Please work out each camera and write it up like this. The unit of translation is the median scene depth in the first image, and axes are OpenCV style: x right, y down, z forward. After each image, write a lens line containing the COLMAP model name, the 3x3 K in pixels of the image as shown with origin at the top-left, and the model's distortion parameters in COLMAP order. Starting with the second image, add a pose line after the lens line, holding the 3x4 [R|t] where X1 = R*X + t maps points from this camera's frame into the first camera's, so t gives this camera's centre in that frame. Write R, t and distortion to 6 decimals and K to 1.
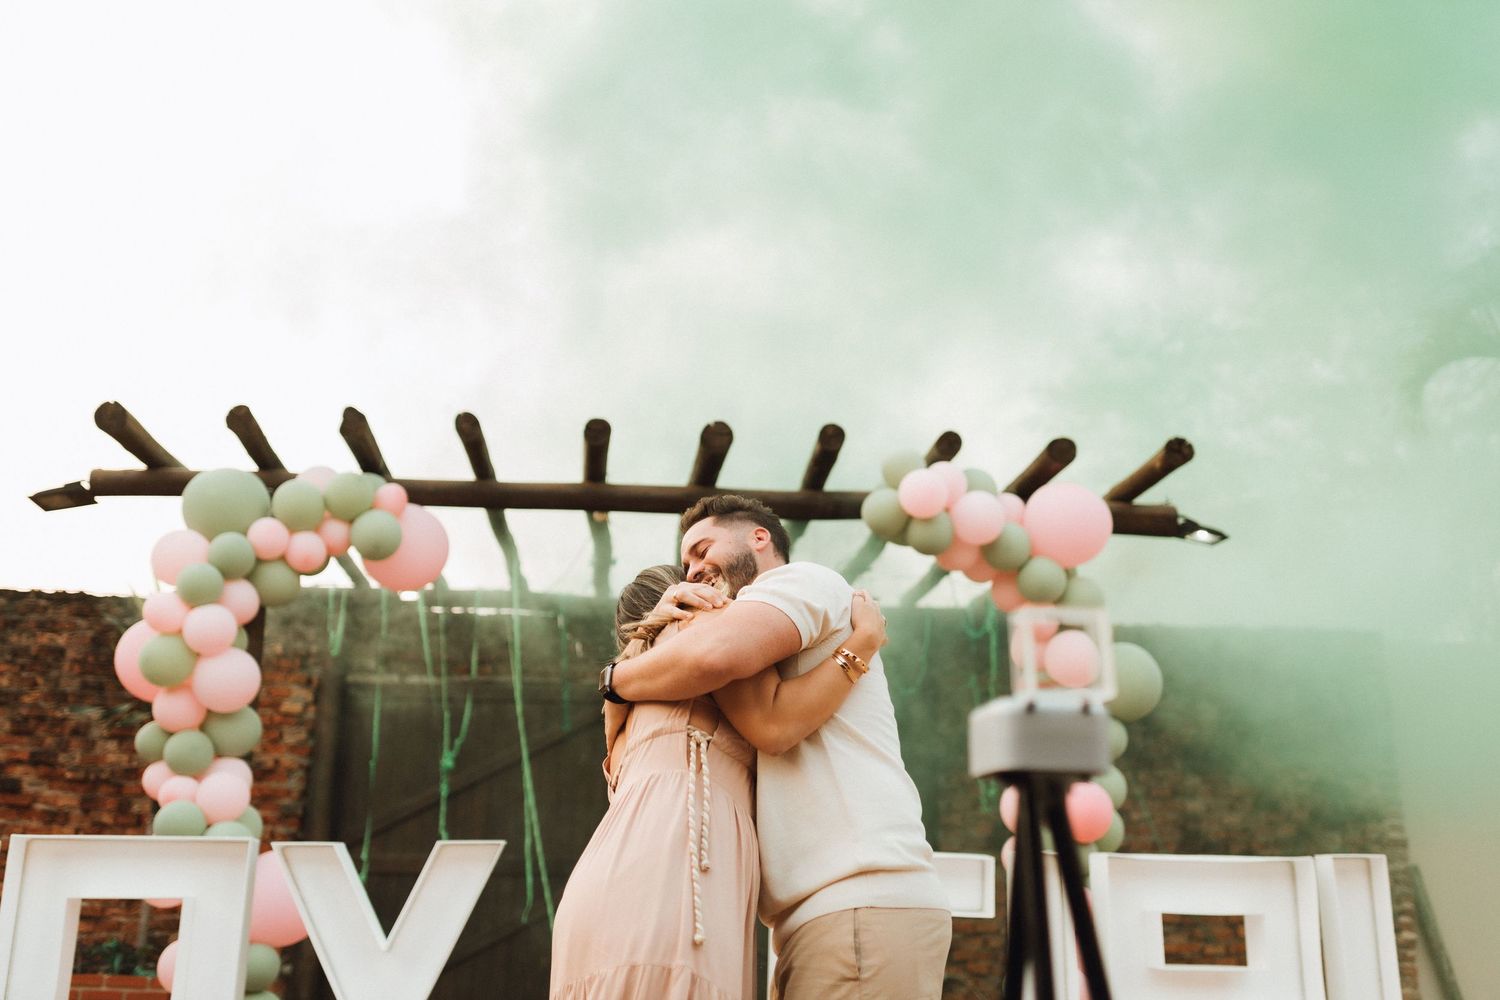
lens RADIAL K [[1489.4, 0, 765.3], [0, 1489.4, 470.7], [0, 0, 1]] dist [-0.004970, 0.000000]
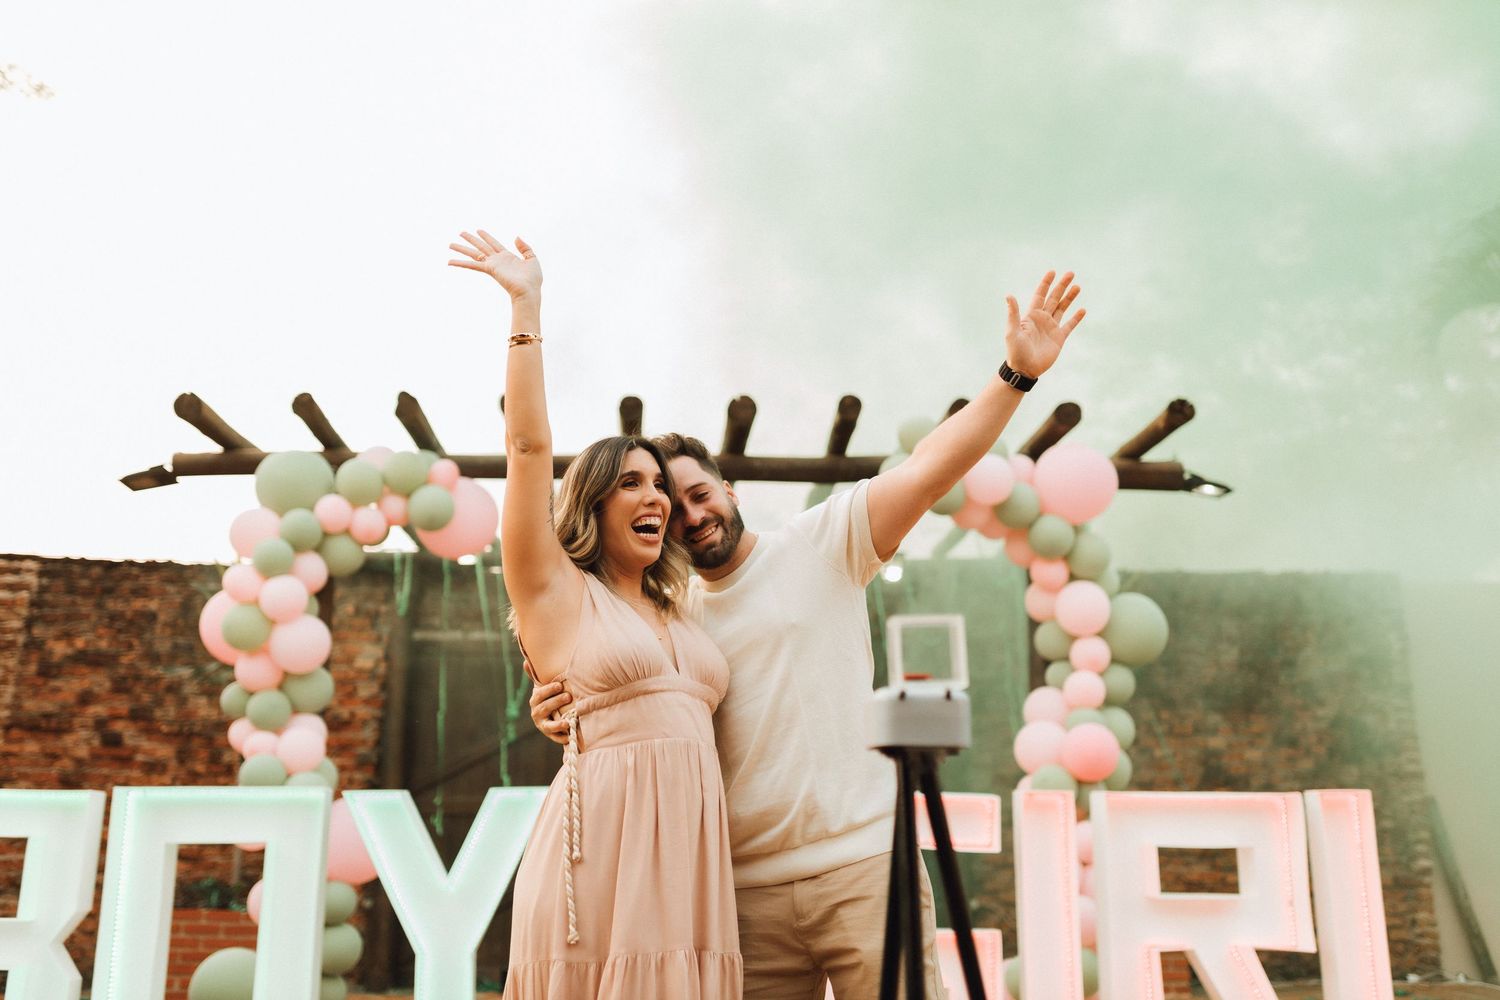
lens RADIAL K [[1489.4, 0, 760.7], [0, 1489.4, 462.0], [0, 0, 1]] dist [-0.004970, 0.000000]
pose [[0.998398, -0.022980, -0.051698, 0.034513], [0.024889, 0.999021, 0.036576, -0.023506], [0.050807, -0.037804, 0.997993, -0.069457]]
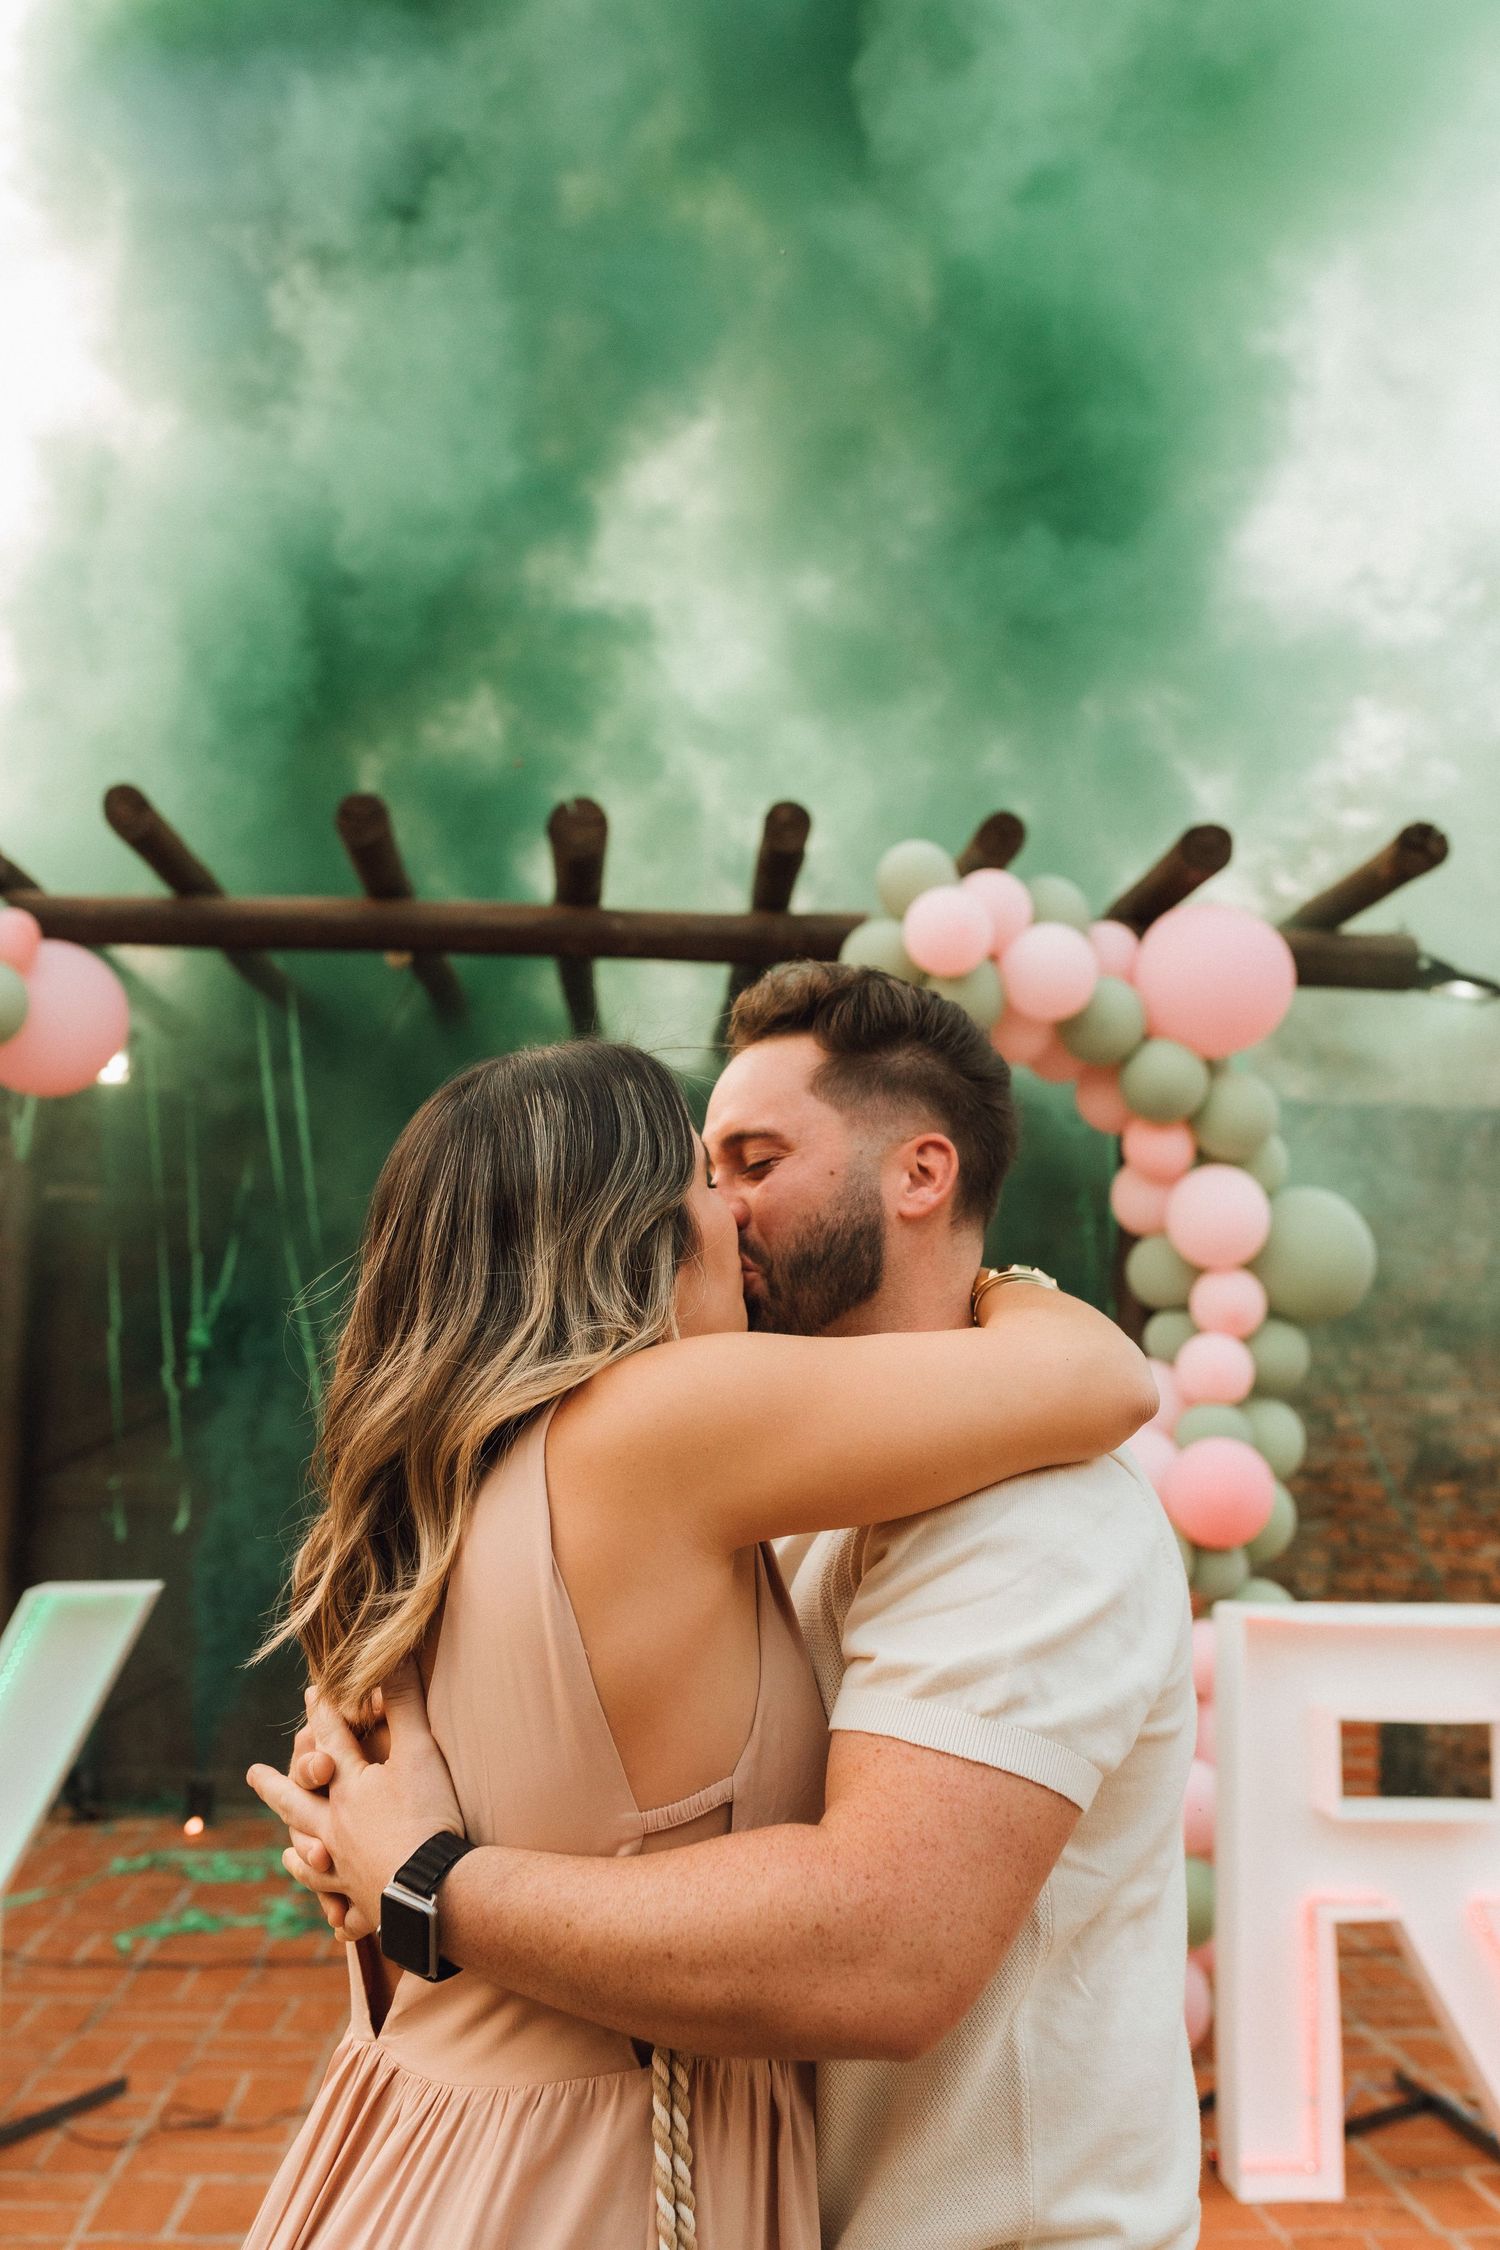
lens RADIAL K [[2234.1, 0, 761.2], [0, 2234.1, 1106.3], [0, 0, 1]] dist [-0.004970, 0.000000]
pose [[0.998845, 0.001618, -0.048030, 0.073874], [0.005542, 0.988888, 0.148562, -0.042257], [0.047736, -0.148657, 0.987736, 0.157945]]
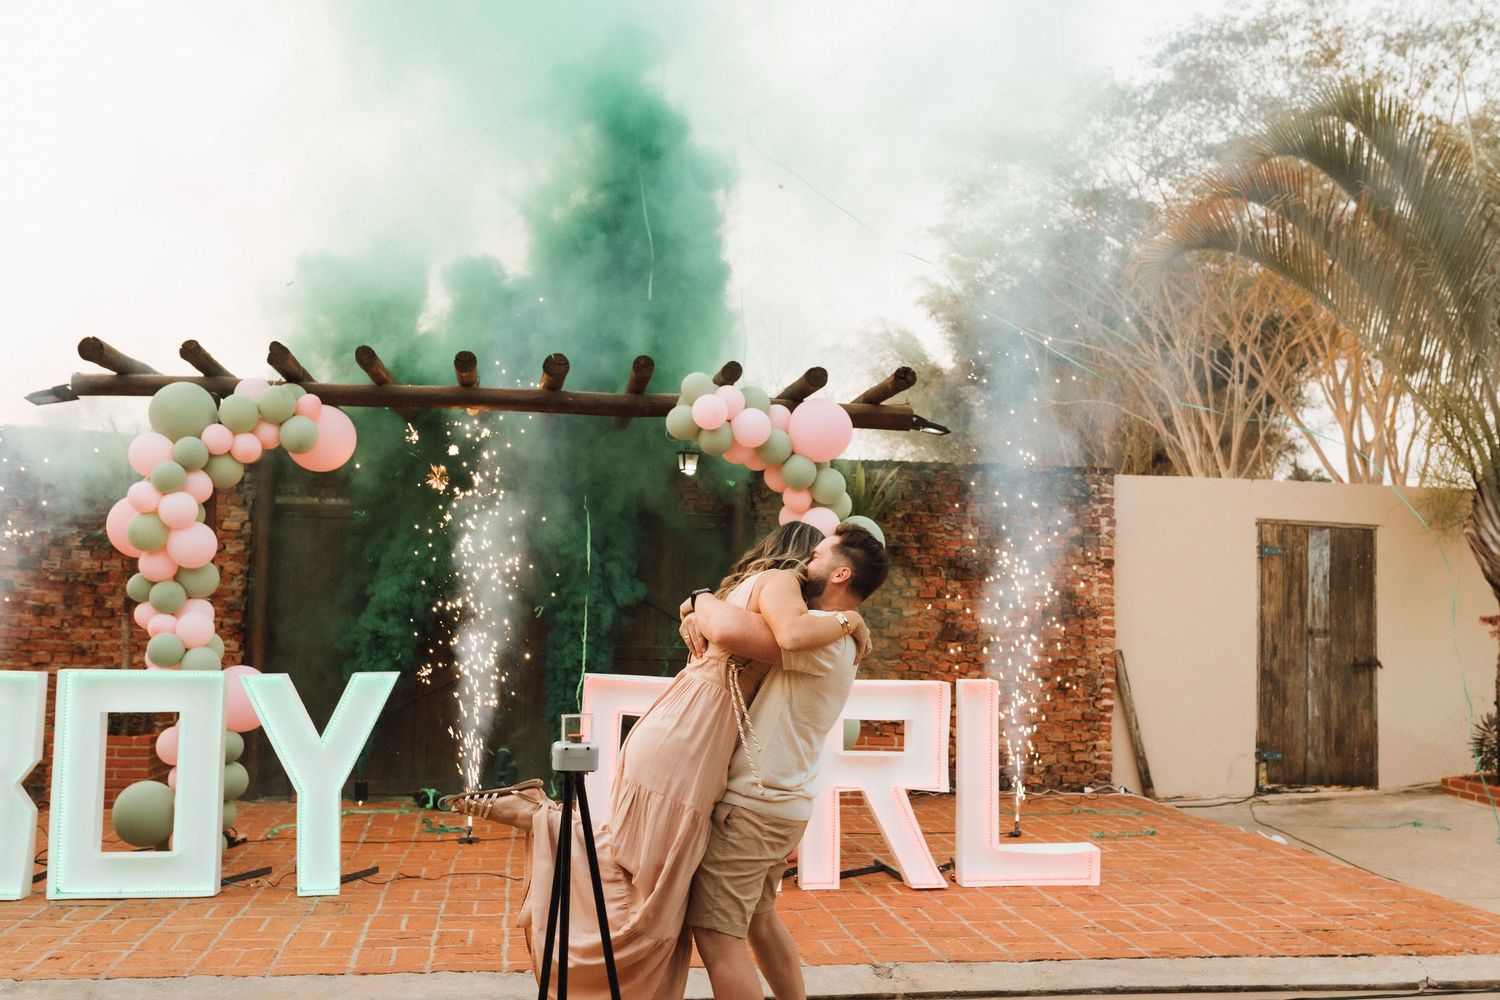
lens RADIAL K [[1489.4, 0, 787.1], [0, 1489.4, 511.3], [0, 0, 1]] dist [-0.004970, 0.000000]
pose [[0.998519, 0.013558, 0.052691, 0.102956], [-0.024702, 0.975858, 0.217006, -0.183960], [-0.048477, -0.217986, 0.974747, -0.326700]]
